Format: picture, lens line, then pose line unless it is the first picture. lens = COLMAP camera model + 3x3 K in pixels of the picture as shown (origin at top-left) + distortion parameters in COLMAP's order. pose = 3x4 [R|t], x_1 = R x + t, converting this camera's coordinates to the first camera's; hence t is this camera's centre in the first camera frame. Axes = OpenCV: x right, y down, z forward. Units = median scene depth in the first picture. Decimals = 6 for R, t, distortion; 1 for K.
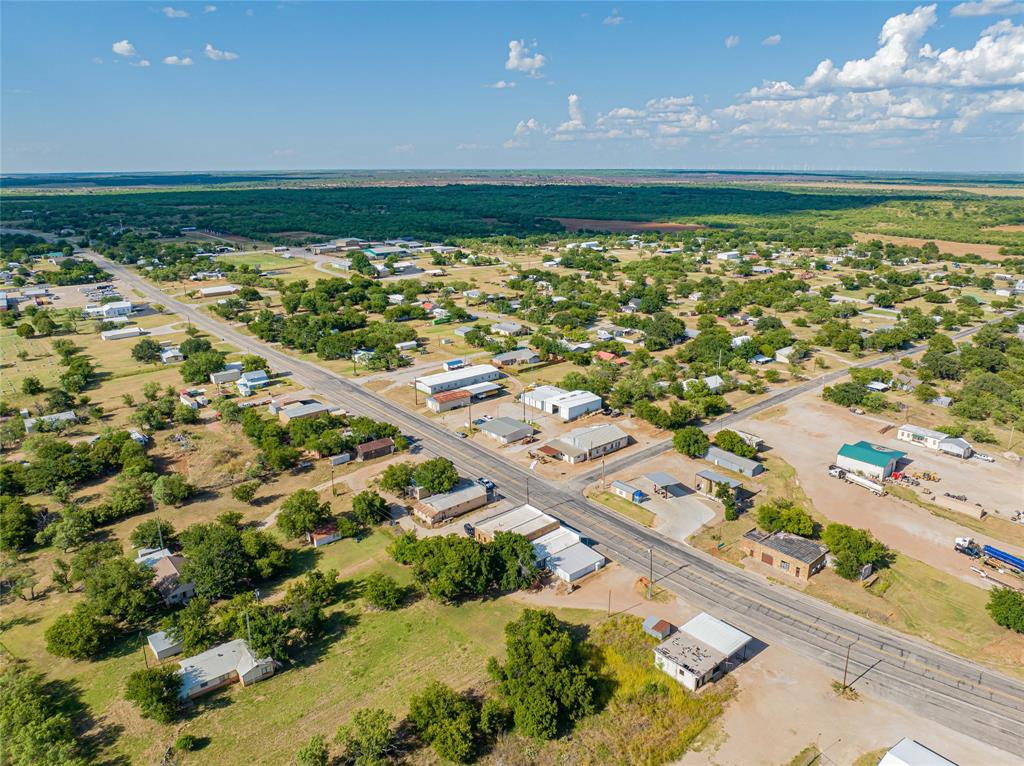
lens RADIAL K [[730.5, 0, 512.0], [0, 730.5, 383.0], [0, 0, 1]] dist [-0.038397, 0.006935]
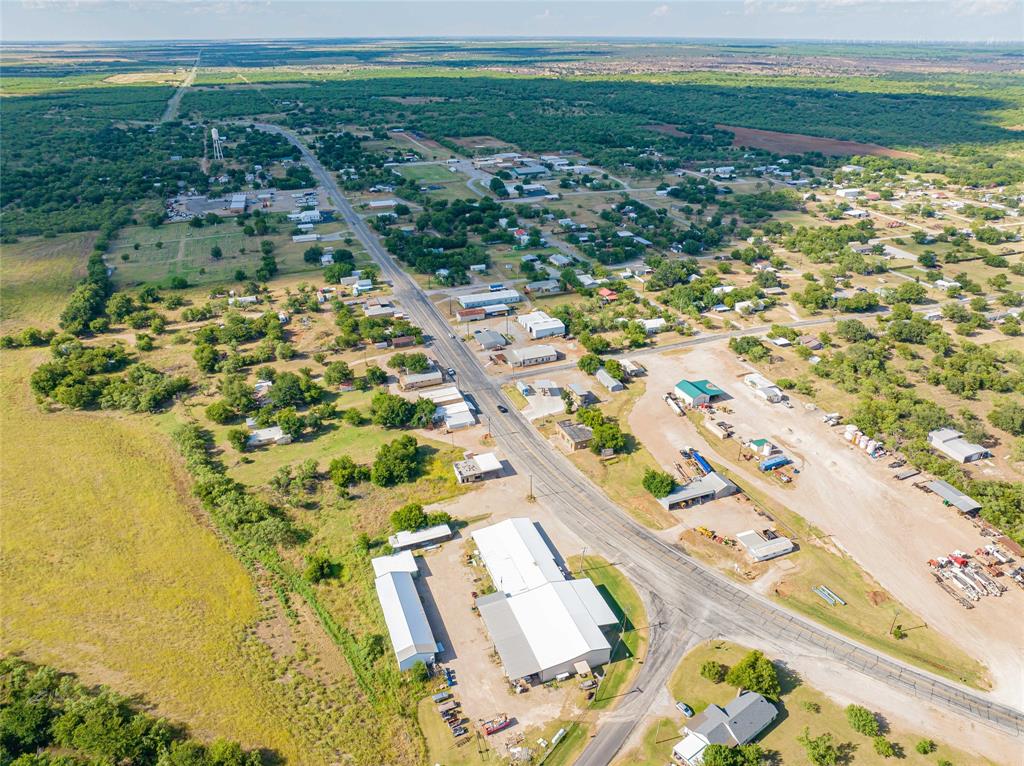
lens RADIAL K [[730.5, 0, 512.0], [0, 730.5, 383.0], [0, 0, 1]] dist [-0.038397, 0.006935]
pose [[0.946409, 0.144295, -0.288945, 0.547150], [-0.095567, 0.979699, 0.176228, -0.135655], [0.308508, -0.139170, 0.940986, -0.501728]]
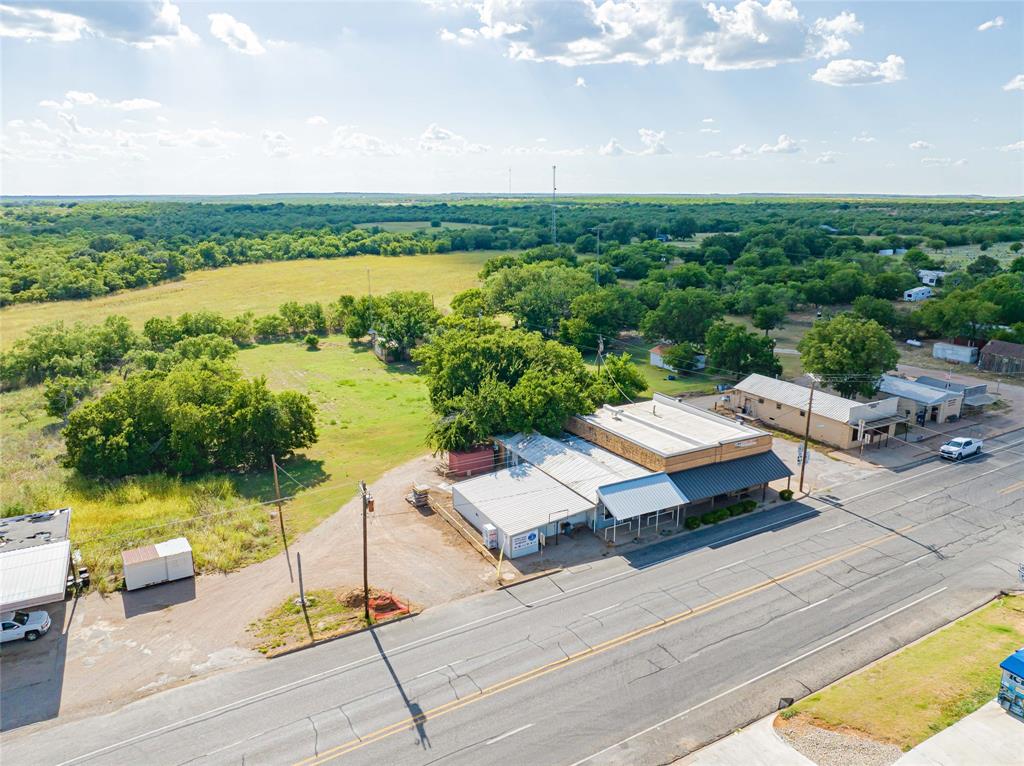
lens RADIAL K [[730.5, 0, 512.0], [0, 730.5, 383.0], [0, 0, 1]] dist [-0.038397, 0.006935]
pose [[-0.199925, 0.242084, -0.949434, 0.316751], [-0.288990, 0.911322, 0.293219, 0.061193], [0.936224, 0.332999, -0.112236, 0.761327]]
